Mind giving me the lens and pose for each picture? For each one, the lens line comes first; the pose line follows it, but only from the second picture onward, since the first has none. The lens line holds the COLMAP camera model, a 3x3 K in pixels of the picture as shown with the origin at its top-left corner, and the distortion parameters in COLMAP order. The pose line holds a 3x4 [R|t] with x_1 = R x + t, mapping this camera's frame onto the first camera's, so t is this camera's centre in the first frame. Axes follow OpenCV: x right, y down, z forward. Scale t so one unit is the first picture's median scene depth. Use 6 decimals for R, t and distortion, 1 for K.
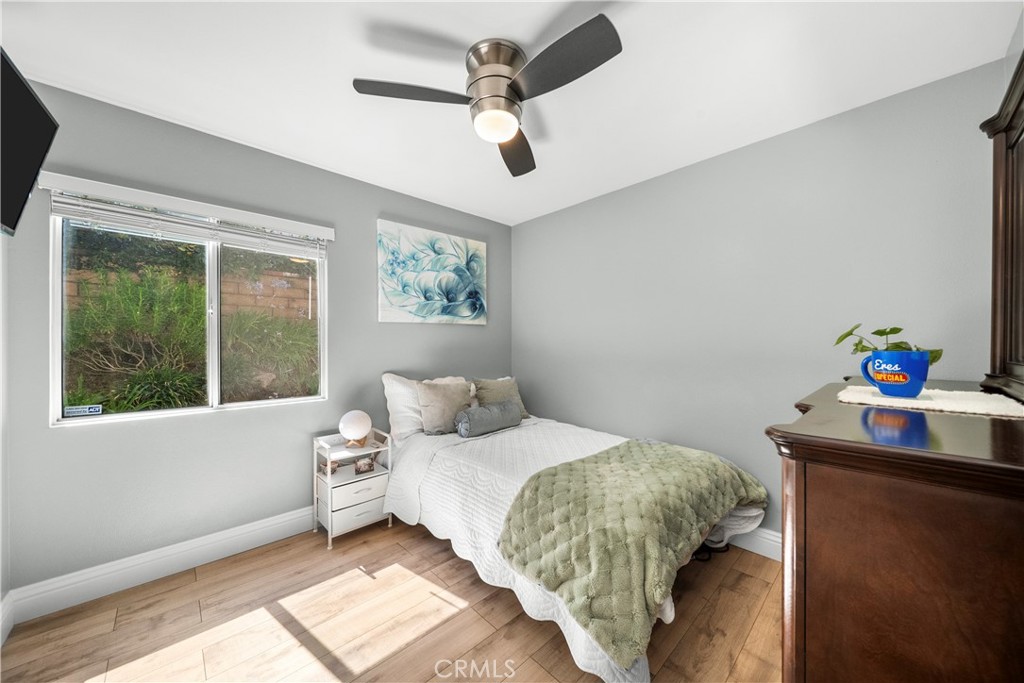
lens RADIAL K [[363.3, 0, 510.2], [0, 363.3, 343.9], [0, 0, 1]] dist [-0.001303, -0.000598]
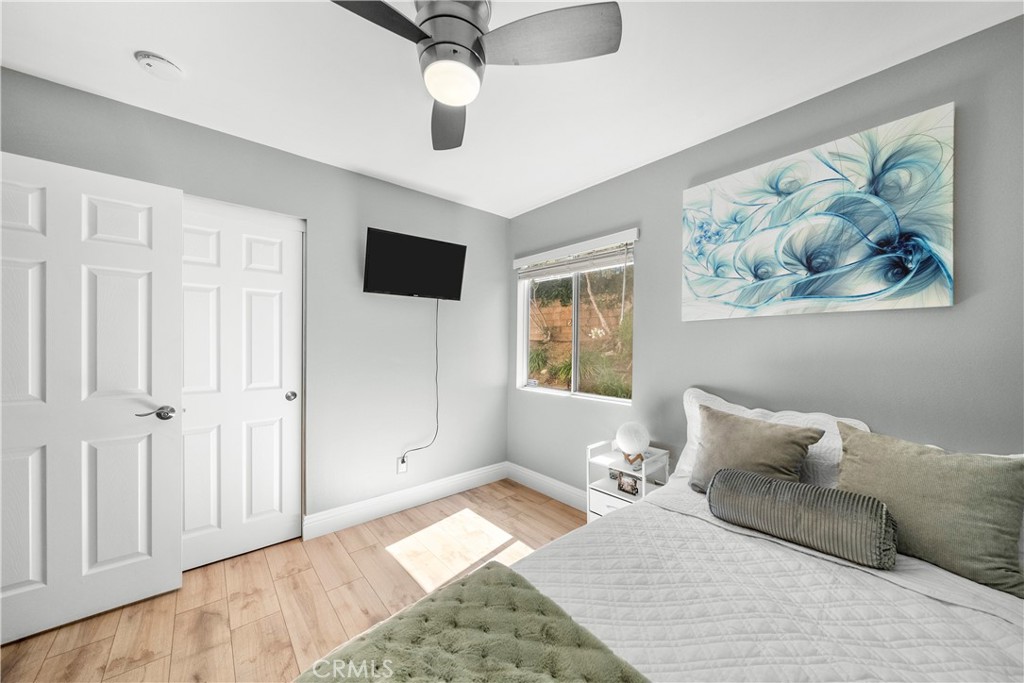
lens RADIAL K [[363.3, 0, 510.4], [0, 363.3, 342.8], [0, 0, 1]] dist [-0.001303, -0.000598]
pose [[-0.055052, 0.006090, -0.998465, 0.411159], [0.001730, 0.999980, 0.006004, -0.017924], [0.998482, -0.001397, -0.055062, 0.612599]]
